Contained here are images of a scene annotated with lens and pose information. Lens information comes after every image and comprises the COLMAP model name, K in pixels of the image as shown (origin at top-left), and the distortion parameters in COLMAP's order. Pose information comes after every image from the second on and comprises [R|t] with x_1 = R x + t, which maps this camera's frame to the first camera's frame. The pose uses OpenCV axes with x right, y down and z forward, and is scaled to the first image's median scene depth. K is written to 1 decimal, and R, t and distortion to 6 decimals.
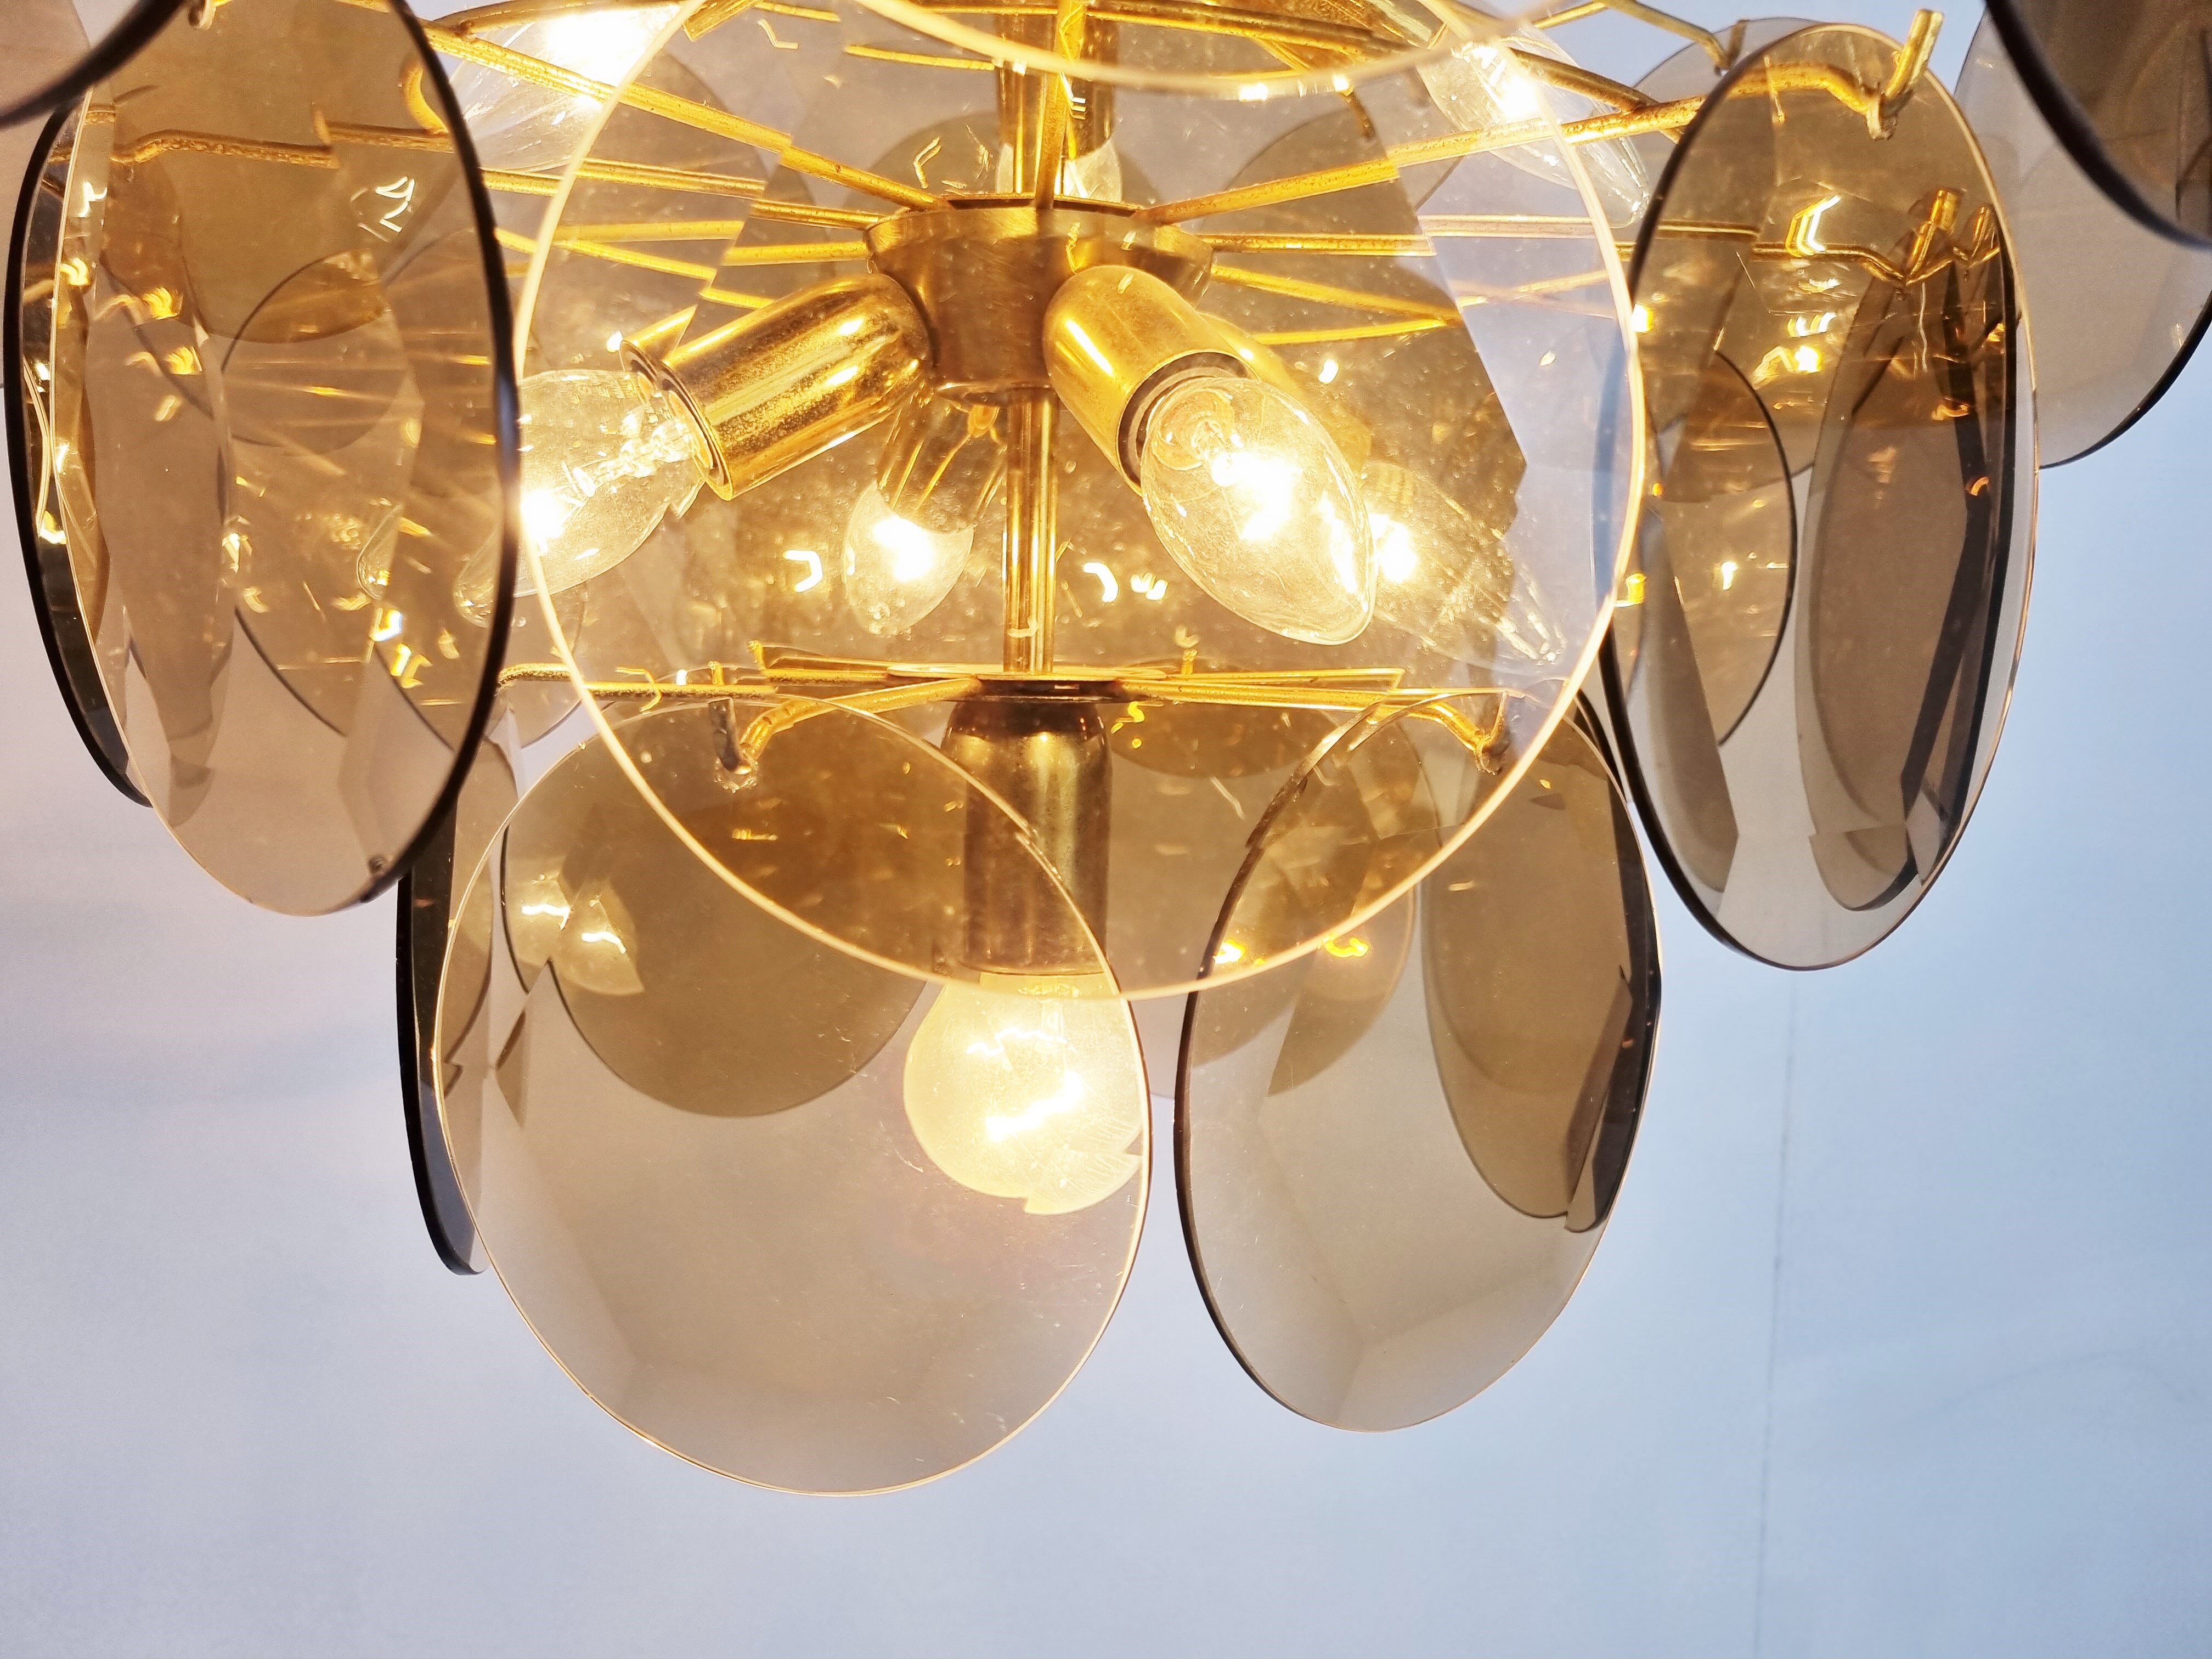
lens RADIAL K [[1689.3, 0, 1107.9], [0, 1689.3, 832.3], [0, 0, 1]] dist [0.017247, 0.005382]
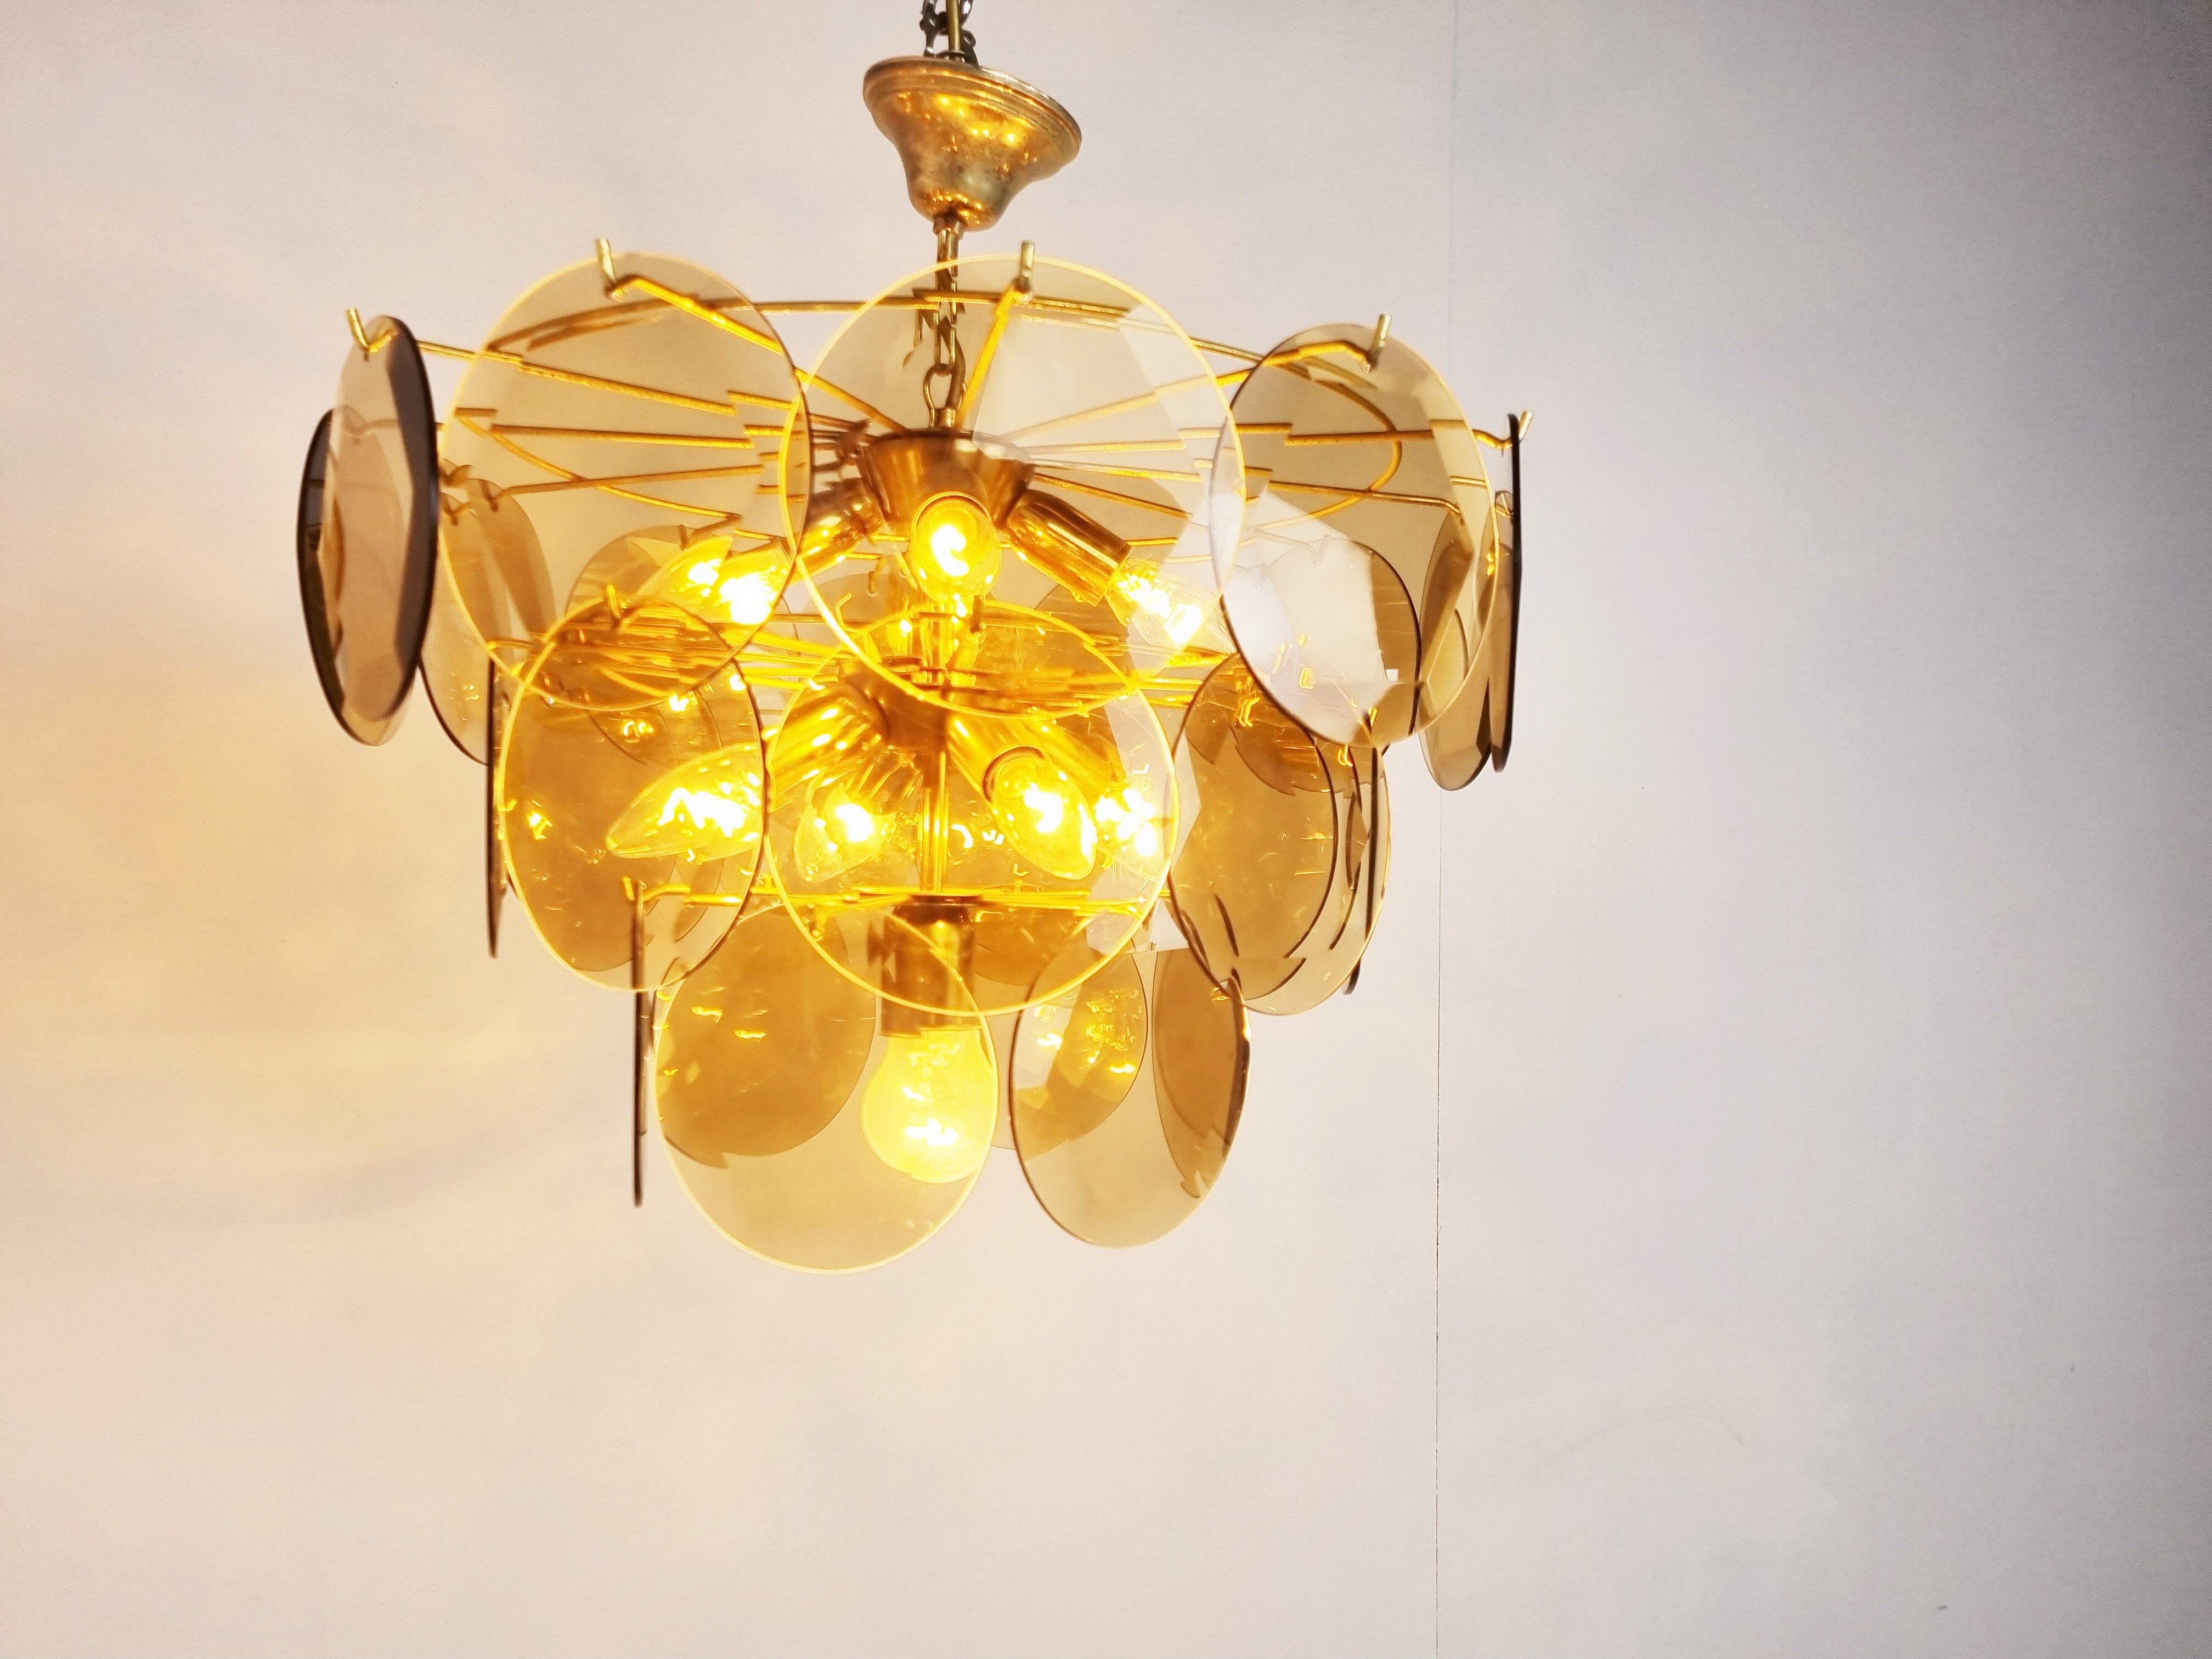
lens RADIAL K [[1689.3, 0, 1103.3], [0, 1689.3, 817.6], [0, 0, 1]] dist [0.017247, 0.005382]
pose [[0.995658, 0.003580, 0.093019, -0.034420], [0.009483, 0.990161, -0.139614, 0.097140], [-0.092604, 0.139890, 0.985827, -0.973895]]
